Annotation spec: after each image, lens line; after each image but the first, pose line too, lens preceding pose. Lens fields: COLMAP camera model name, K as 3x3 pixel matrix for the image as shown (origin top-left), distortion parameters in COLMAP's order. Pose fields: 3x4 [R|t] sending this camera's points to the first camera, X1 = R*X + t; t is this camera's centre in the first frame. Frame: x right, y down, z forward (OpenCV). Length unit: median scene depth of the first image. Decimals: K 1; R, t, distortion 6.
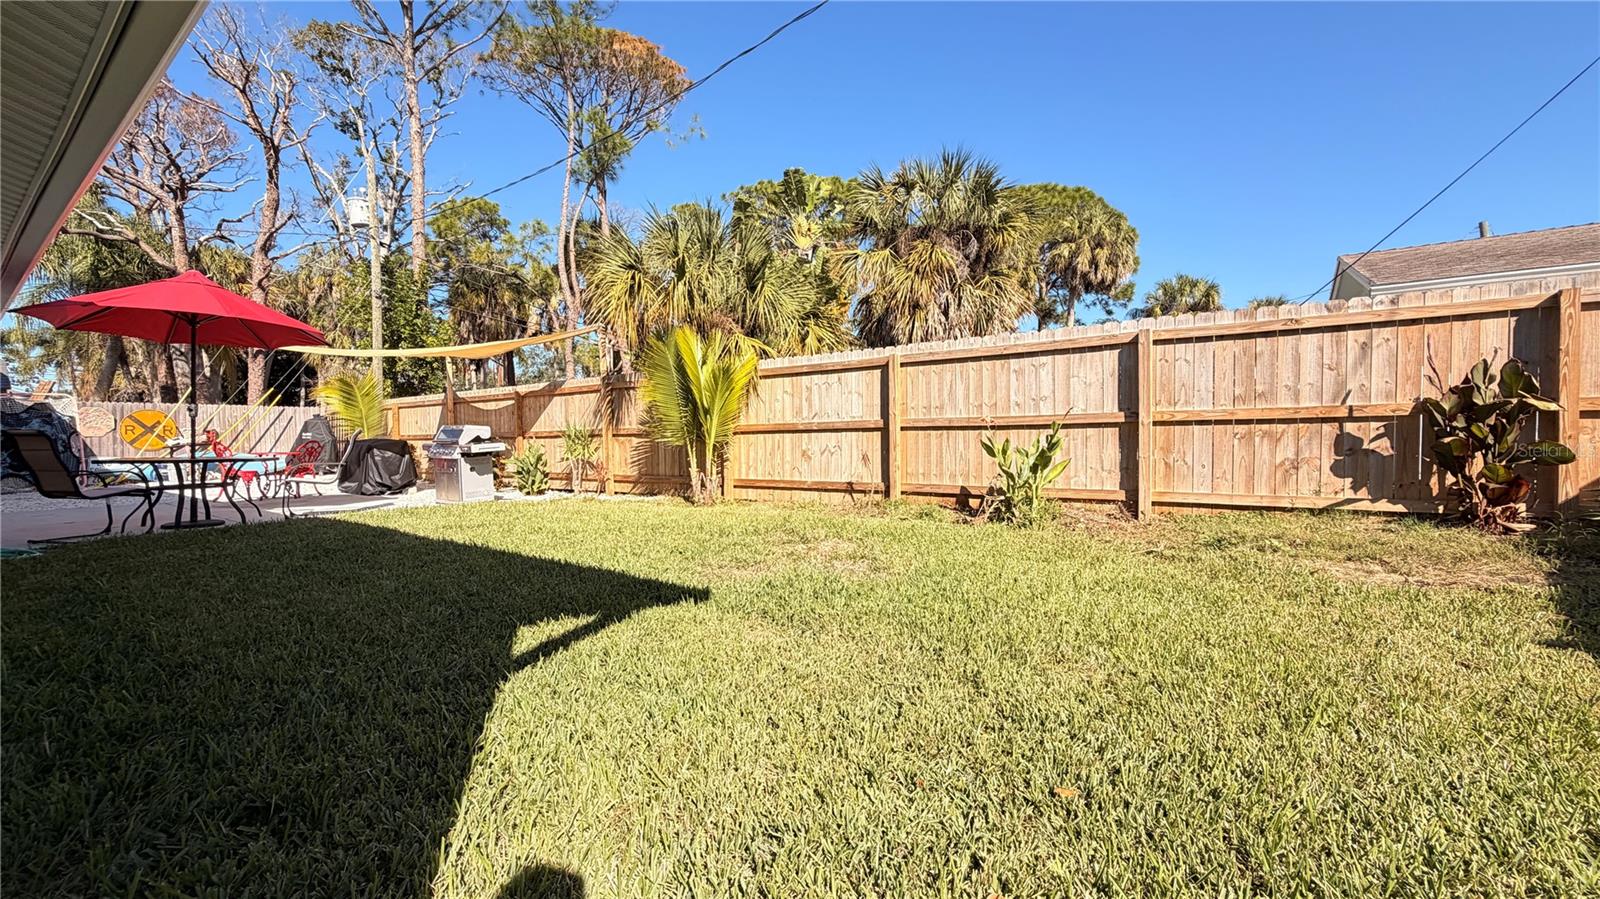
lens RADIAL K [[636.3, 0, 793.9], [0, 636.3, 448.8], [0, 0, 1]] dist [-0.002678, 0.000102]
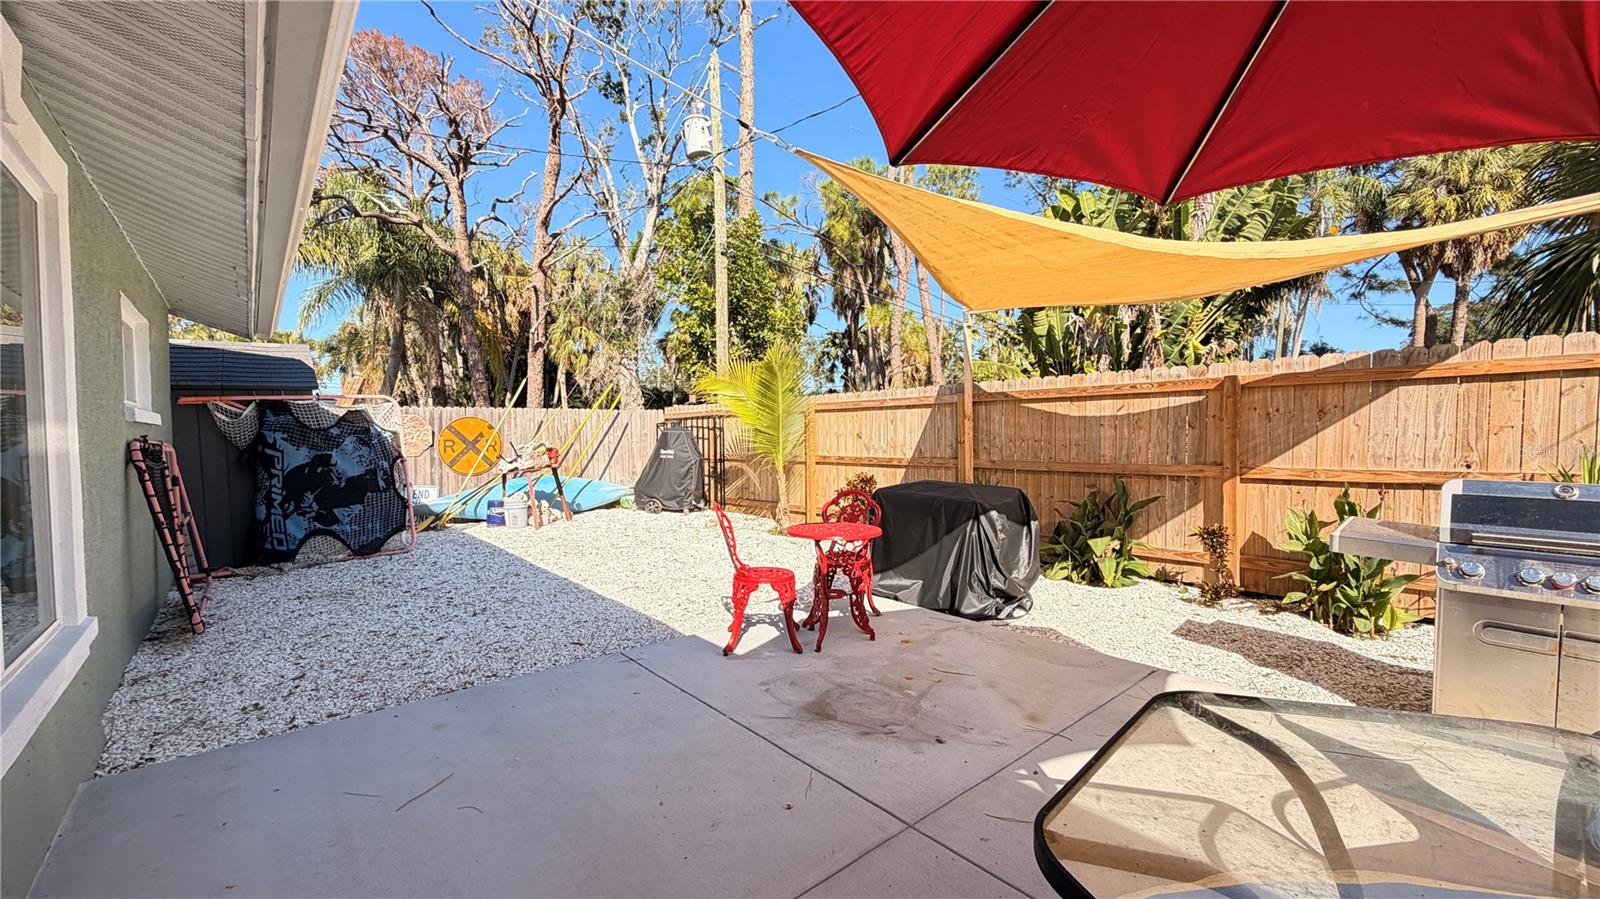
lens RADIAL K [[636.3, 0, 791.6], [0, 636.3, 450.6], [0, 0, 1]] dist [-0.002678, 0.000102]
pose [[0.972158, 0.006662, -0.234234, -0.633102], [-0.004247, 0.999933, 0.010813, -0.042008], [0.234290, -0.009517, 0.972120, 0.500020]]
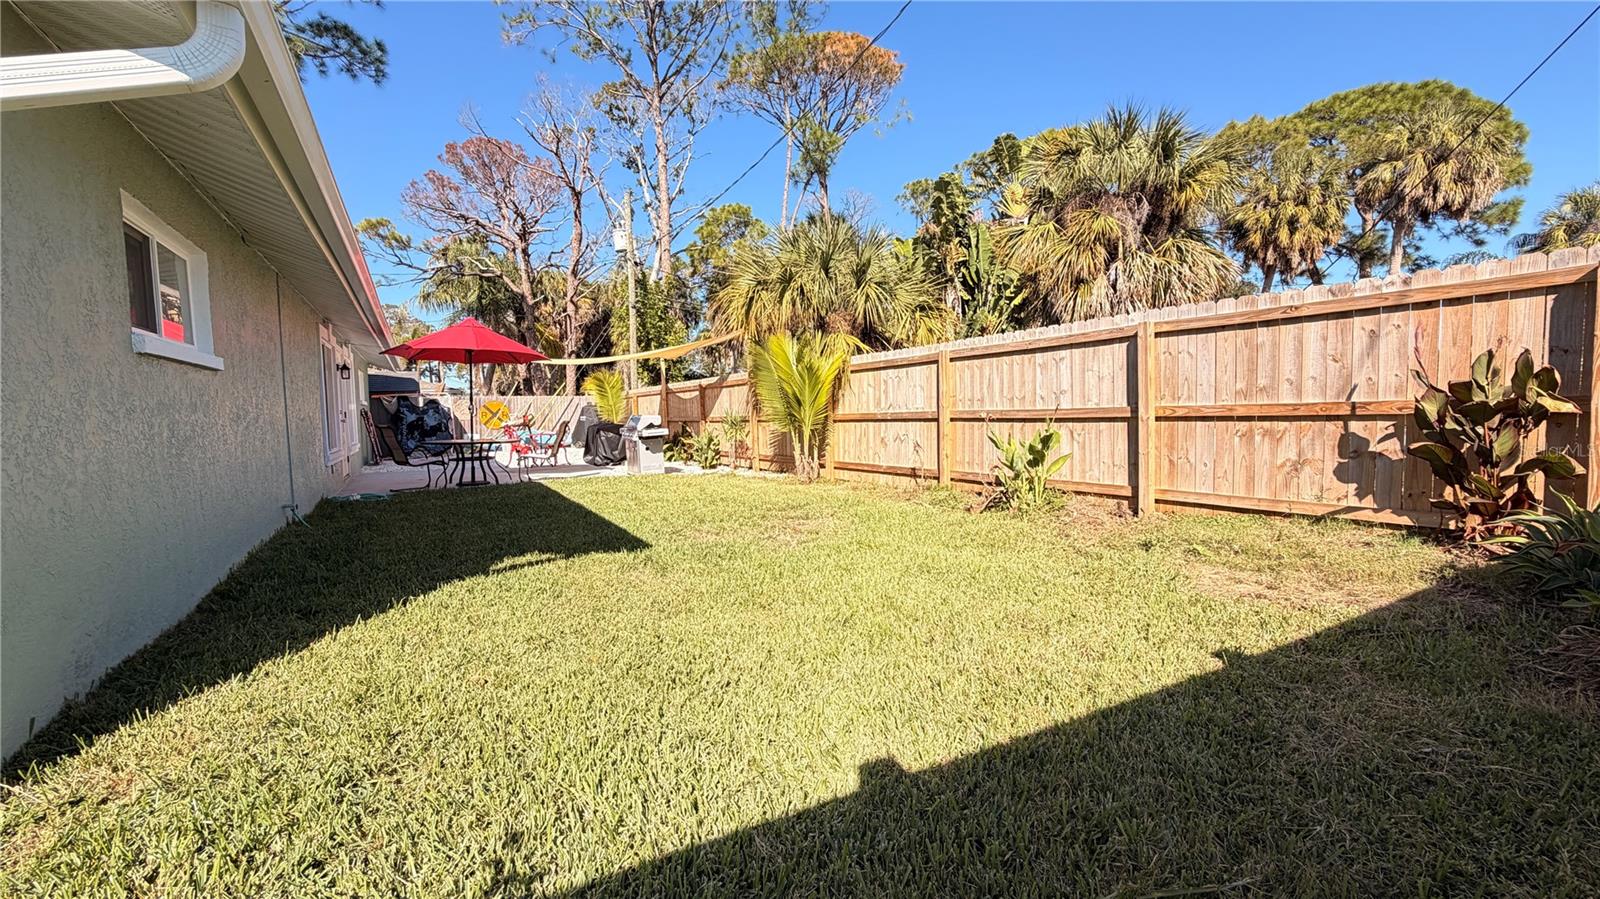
lens RADIAL K [[636.3, 0, 792.4], [0, 636.3, 449.8], [0, 0, 1]] dist [-0.002678, 0.000102]
pose [[0.914585, 0.017557, -0.404012, 0.227751], [0.000350, 0.999022, 0.044205, -0.017995], [0.404393, -0.040571, 0.913685, -0.056239]]
